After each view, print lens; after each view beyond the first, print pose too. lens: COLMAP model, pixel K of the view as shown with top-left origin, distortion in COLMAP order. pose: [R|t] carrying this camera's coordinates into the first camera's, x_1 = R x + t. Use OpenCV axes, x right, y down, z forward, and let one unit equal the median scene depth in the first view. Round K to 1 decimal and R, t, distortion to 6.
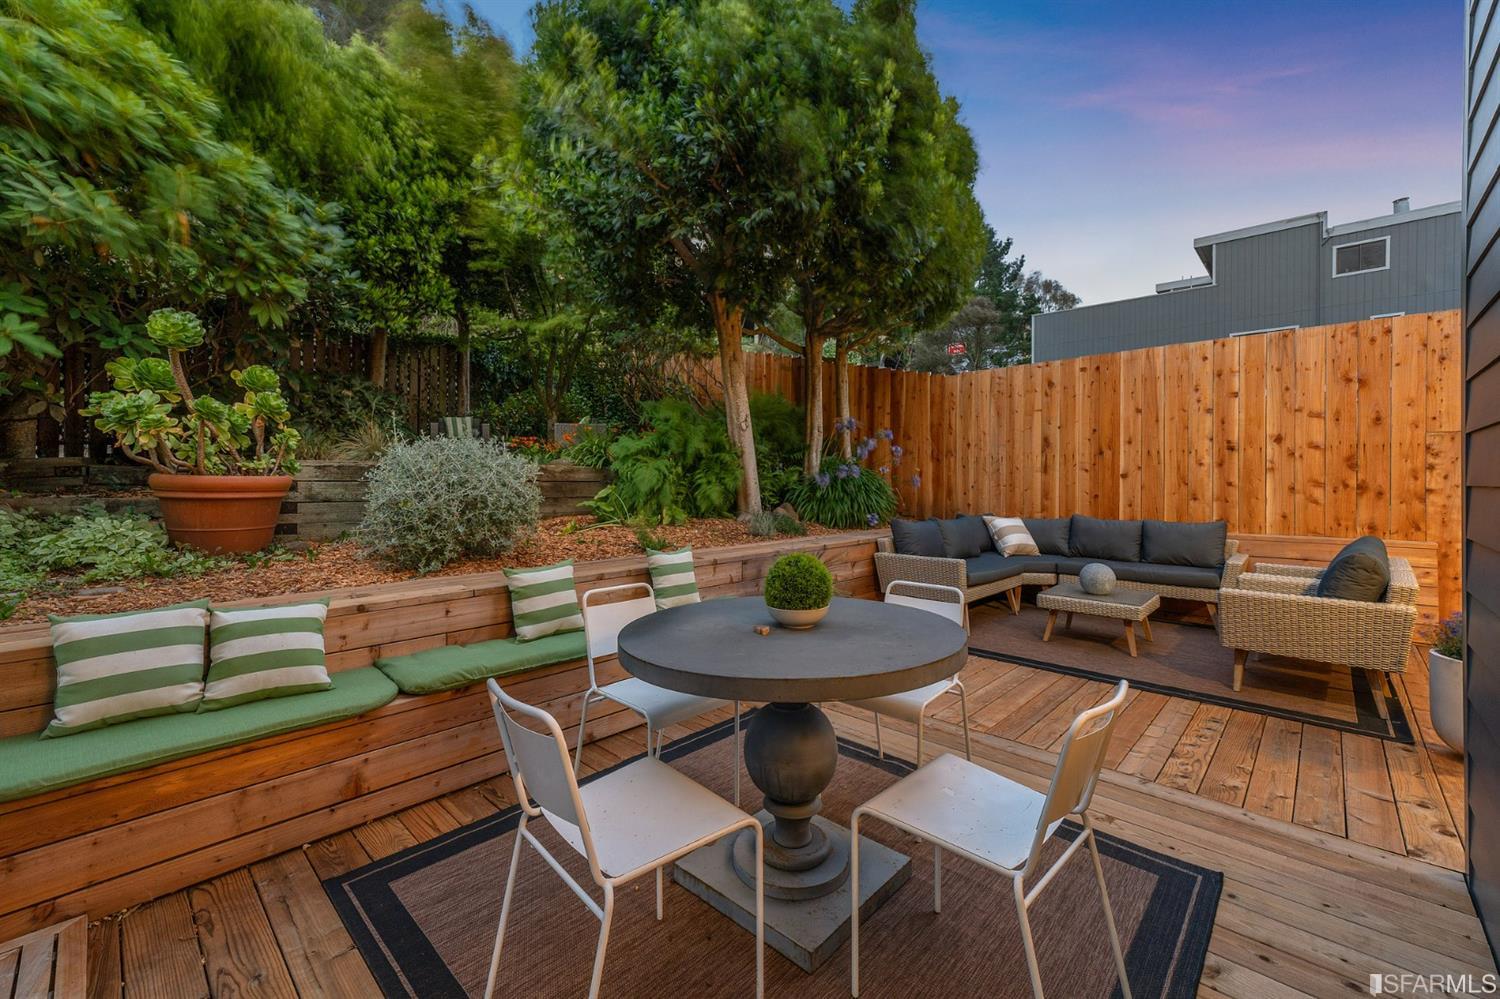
lens RADIAL K [[609.8, 0, 797.1], [0, 609.8, 473.4], [0, 0, 1]] dist [0.016176, 0.000336]
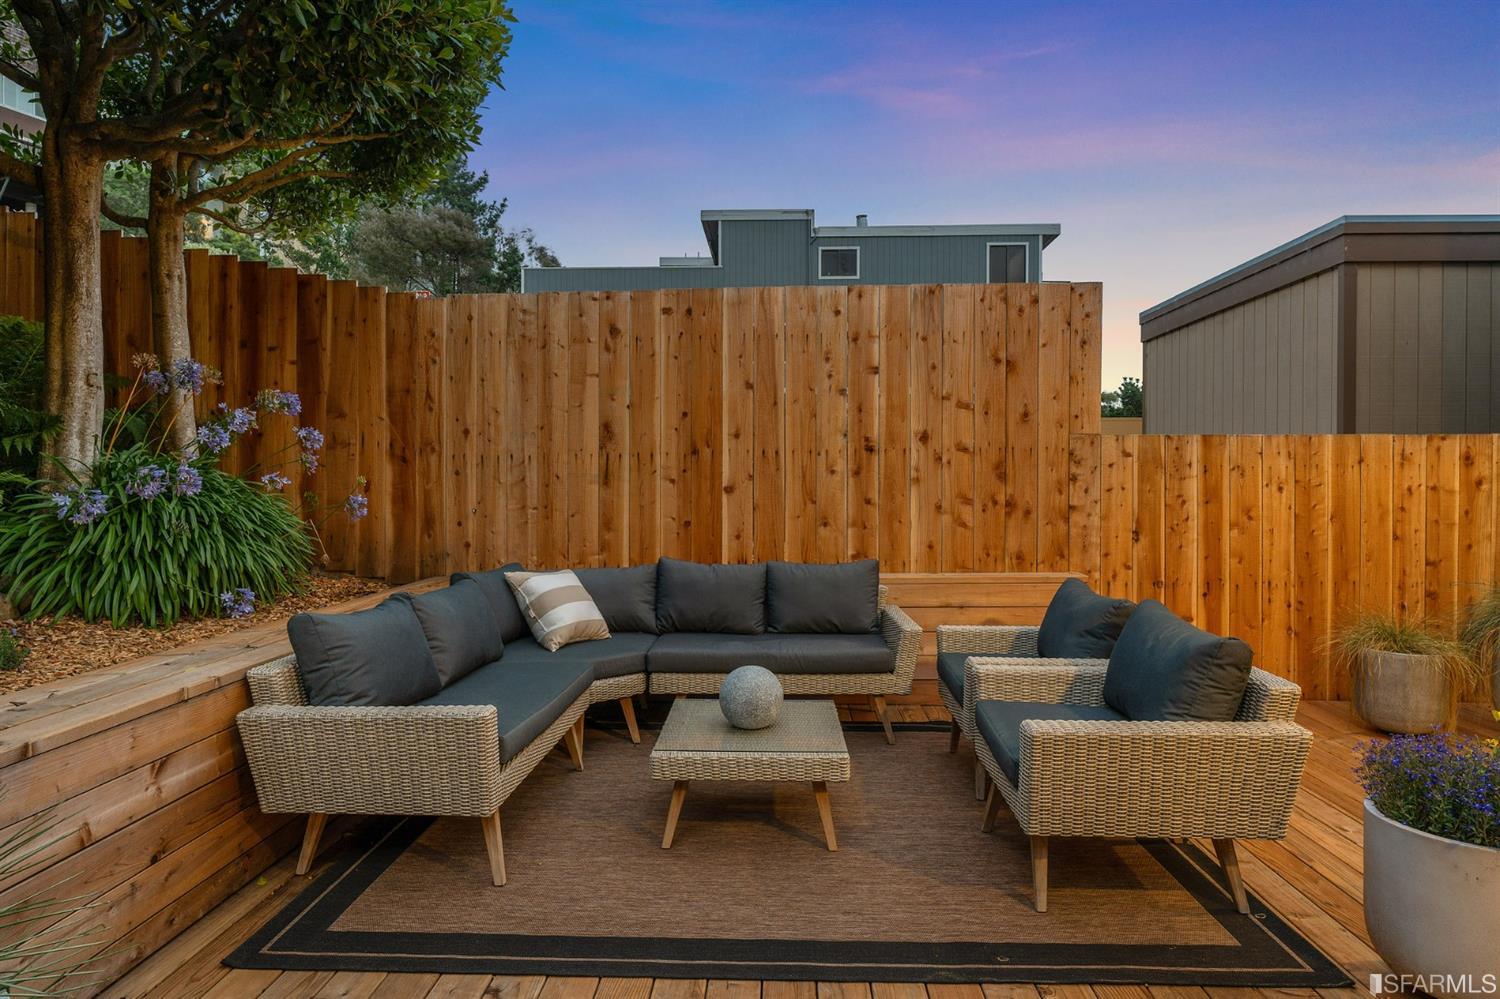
lens RADIAL K [[793.4, 0, 770.3], [0, 793.4, 490.4], [0, 0, 1]] dist [-0.000548, 0.000944]
pose [[0.779419, -0.010933, 0.626408, 0.065956], [-0.000081, 0.999846, 0.017551, -0.009779], [-0.626504, -0.013730, 0.779298, 0.359706]]
